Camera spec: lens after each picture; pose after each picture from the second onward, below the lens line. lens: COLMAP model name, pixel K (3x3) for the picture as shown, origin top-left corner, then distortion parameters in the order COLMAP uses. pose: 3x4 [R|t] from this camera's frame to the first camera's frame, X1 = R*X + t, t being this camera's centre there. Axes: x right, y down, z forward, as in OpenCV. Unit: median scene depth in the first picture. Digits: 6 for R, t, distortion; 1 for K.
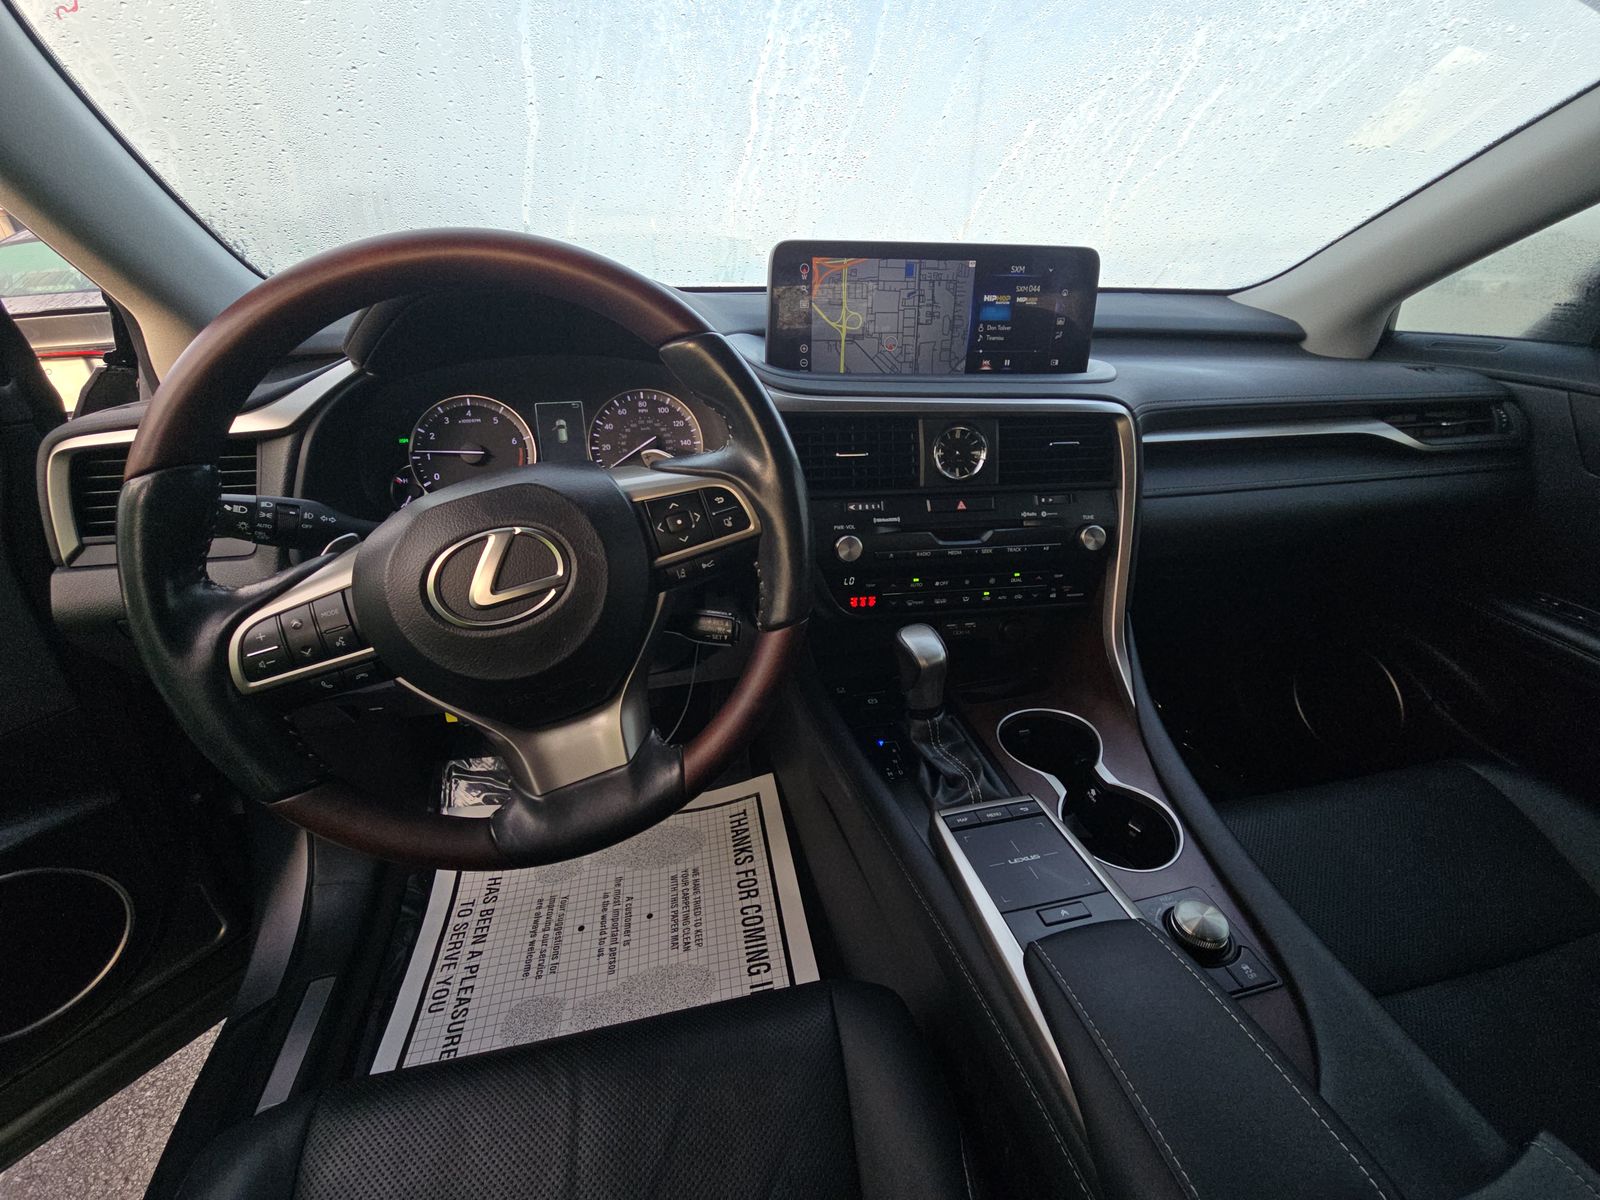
lens RADIAL K [[650.5, 0, 800.0], [0, 650.5, 600.0], [0, 0, 1]] dist [0.010808, -0.007183]
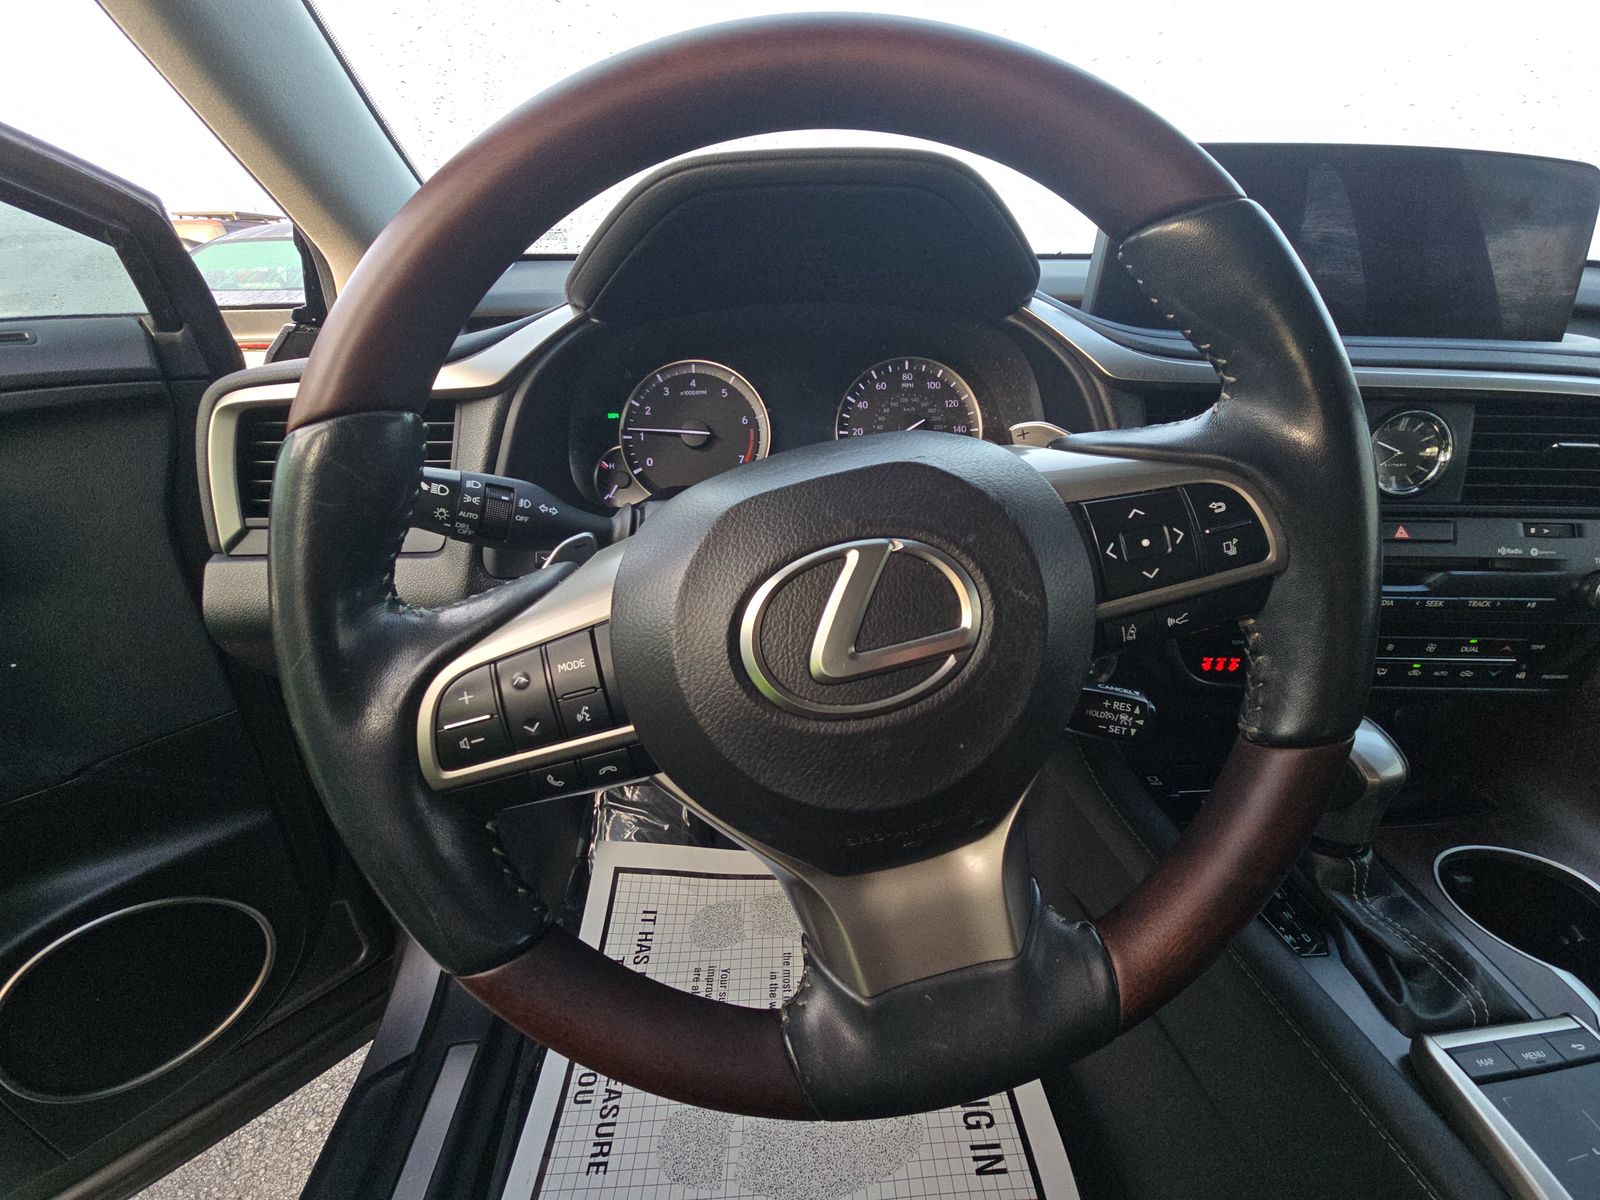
lens RADIAL K [[650.5, 0, 800.0], [0, 650.5, 600.0], [0, 0, 1]] dist [0.010808, -0.007183]
pose [[0.986111, 0.066853, -0.152038, -0.307047], [-0.068970, 0.997581, -0.008685, -0.035717], [0.151090, 0.019050, 0.988336, 0.315578]]
